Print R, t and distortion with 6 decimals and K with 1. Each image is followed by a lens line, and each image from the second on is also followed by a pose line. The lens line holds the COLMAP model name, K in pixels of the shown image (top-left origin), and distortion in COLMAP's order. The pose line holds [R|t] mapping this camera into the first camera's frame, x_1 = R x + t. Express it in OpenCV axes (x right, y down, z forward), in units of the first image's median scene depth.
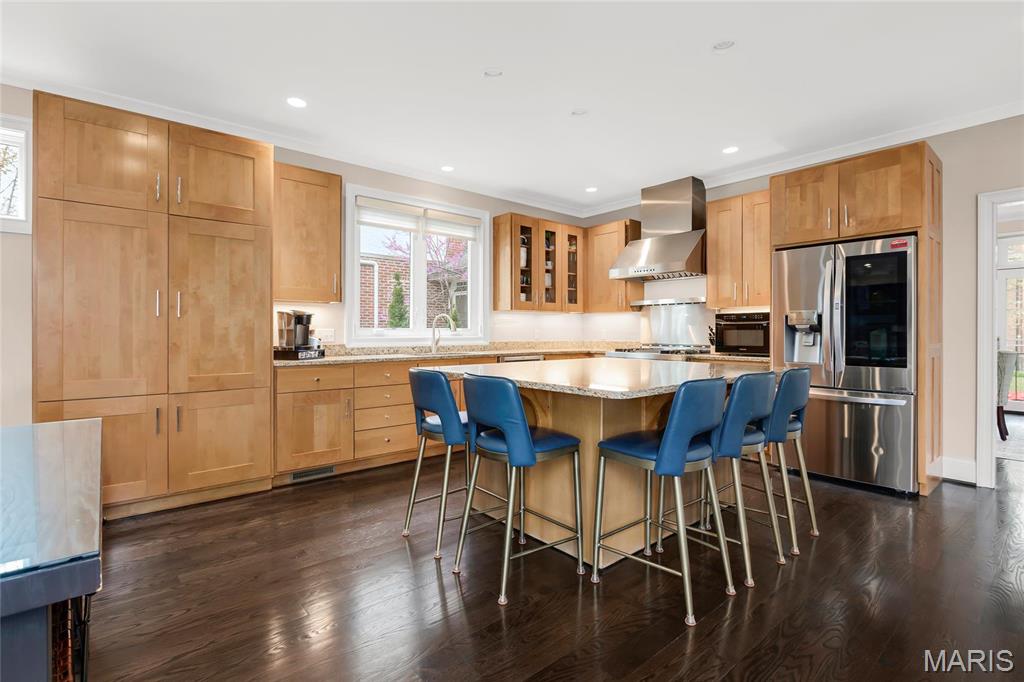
lens RADIAL K [[461.6, 0, 510.3], [0, 461.6, 333.0], [0, 0, 1]] dist [0.000000, 0.000577]
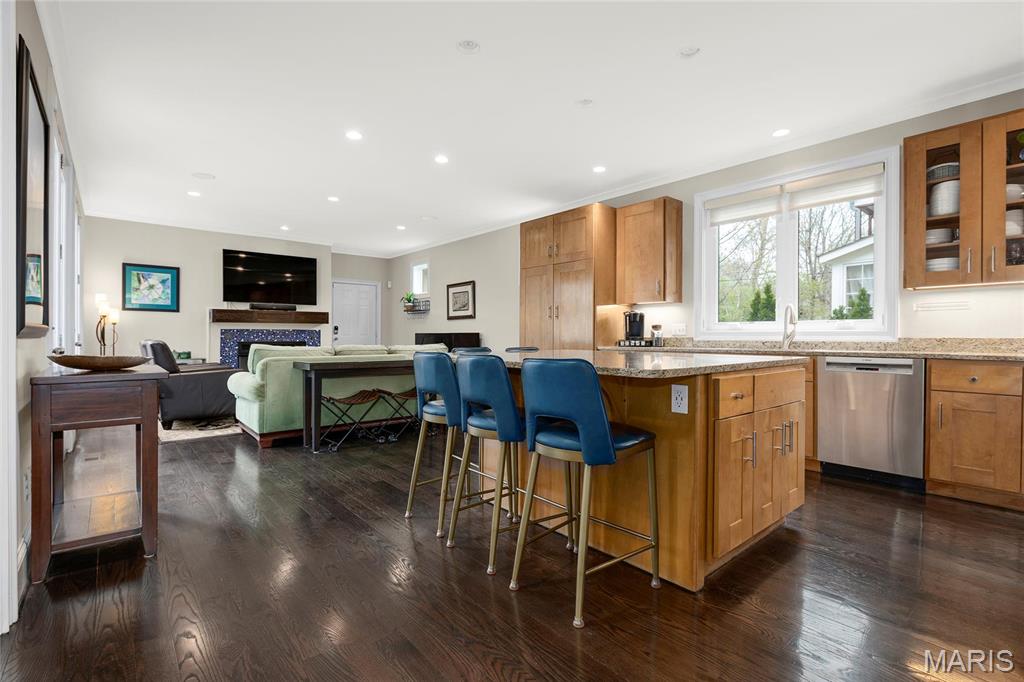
lens RADIAL K [[461.6, 0, 512.2], [0, 461.6, 339.9], [0, 0, 1]] dist [0.000000, 0.000577]
pose [[0.026225, 0.010135, -0.999605, 0.618757], [-0.004673, 0.999939, 0.010016, 0.018002], [0.999645, 0.004409, 0.026271, 0.421310]]
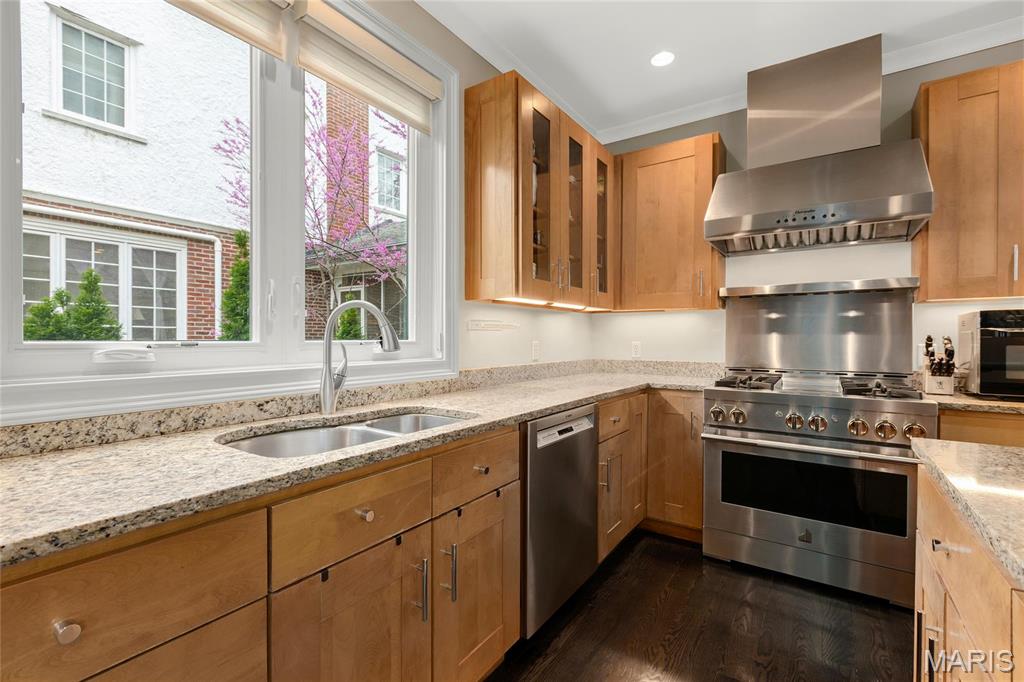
lens RADIAL K [[461.6, 0, 515.0], [0, 461.6, 338.7], [0, 0, 1]] dist [0.000000, 0.000577]
pose [[0.966206, -0.001114, 0.257769, -0.108813], [0.001434, 0.999998, -0.001056, -0.010586], [-0.257768, 0.001390, 0.966206, 0.573241]]
